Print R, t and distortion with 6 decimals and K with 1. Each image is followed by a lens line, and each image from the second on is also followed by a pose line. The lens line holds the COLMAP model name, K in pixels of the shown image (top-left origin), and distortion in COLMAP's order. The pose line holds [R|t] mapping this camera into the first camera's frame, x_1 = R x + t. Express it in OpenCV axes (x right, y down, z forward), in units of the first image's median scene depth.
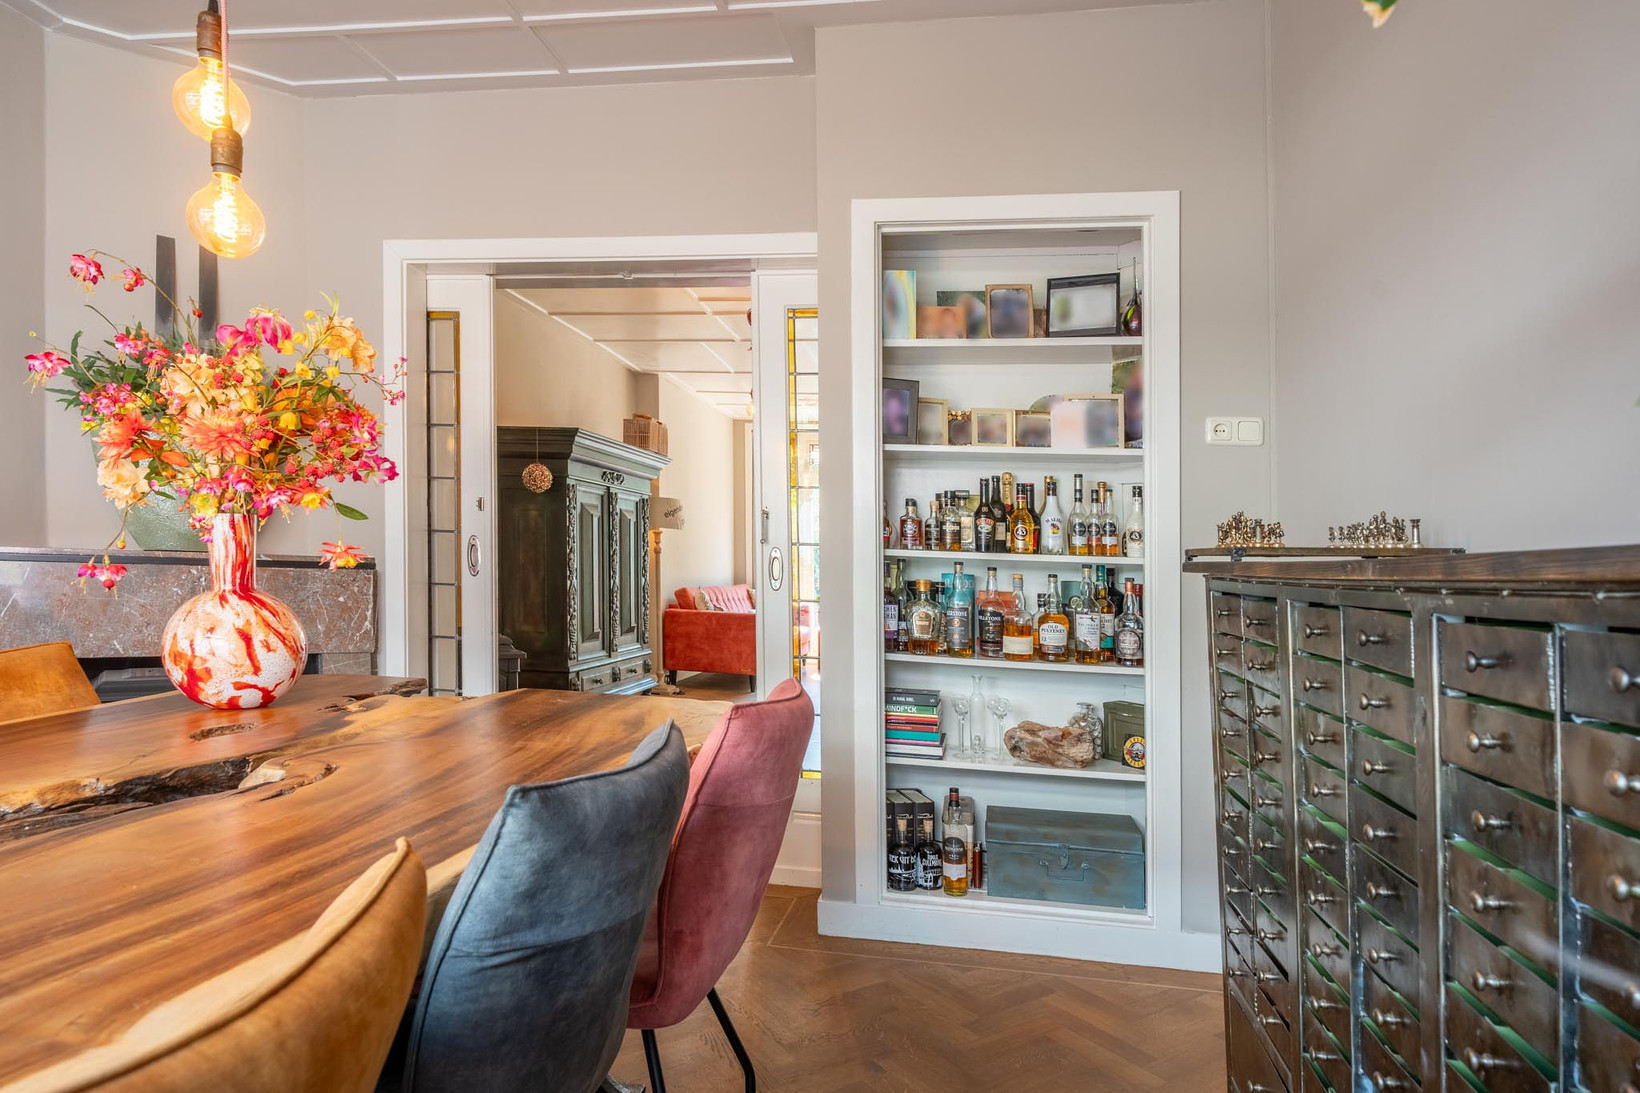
lens RADIAL K [[975.0, 0, 823.9], [0, 975.0, 625.9], [0, 0, 1]] dist [0.005388, 0.001474]
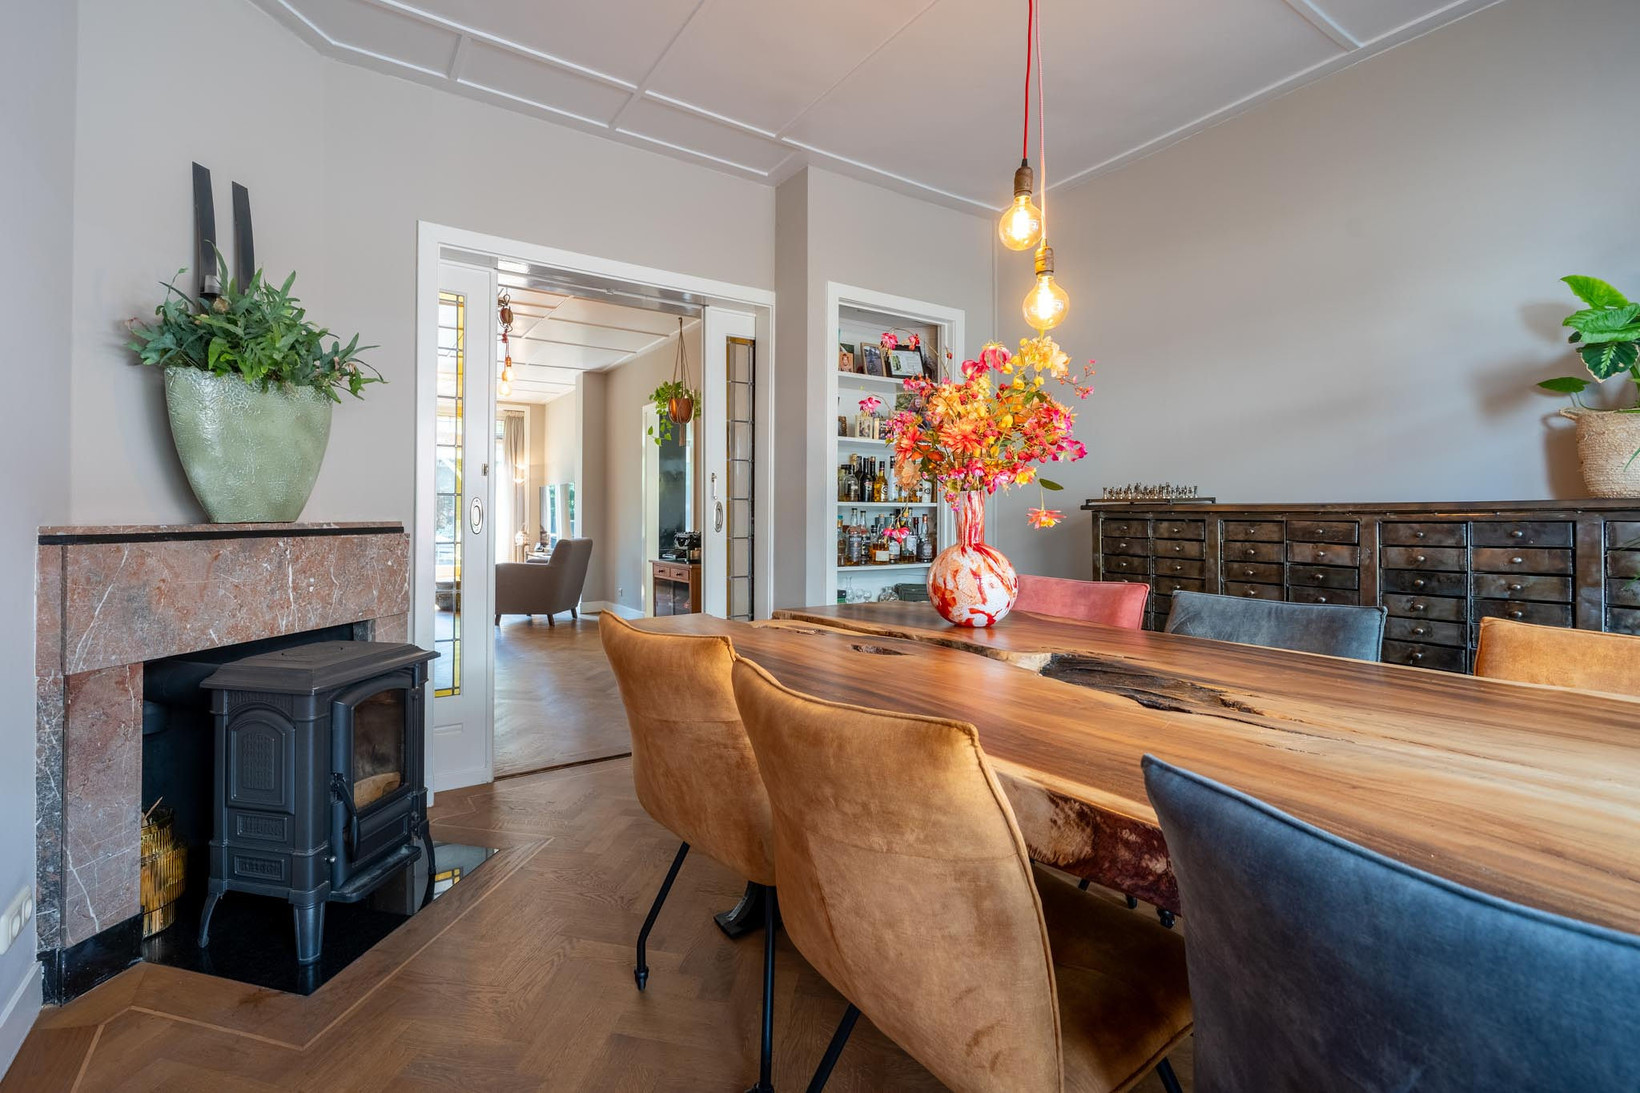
lens RADIAL K [[678.3, 0, 769.2], [0, 678.3, 543.7], [0, 0, 1]] dist [-0.000356, -0.000108]
pose [[0.757572, -0.064147, 0.649592, -0.731559], [0.066076, 0.997584, 0.021451, -0.040543], [-0.649399, 0.026672, 0.759980, 0.226419]]
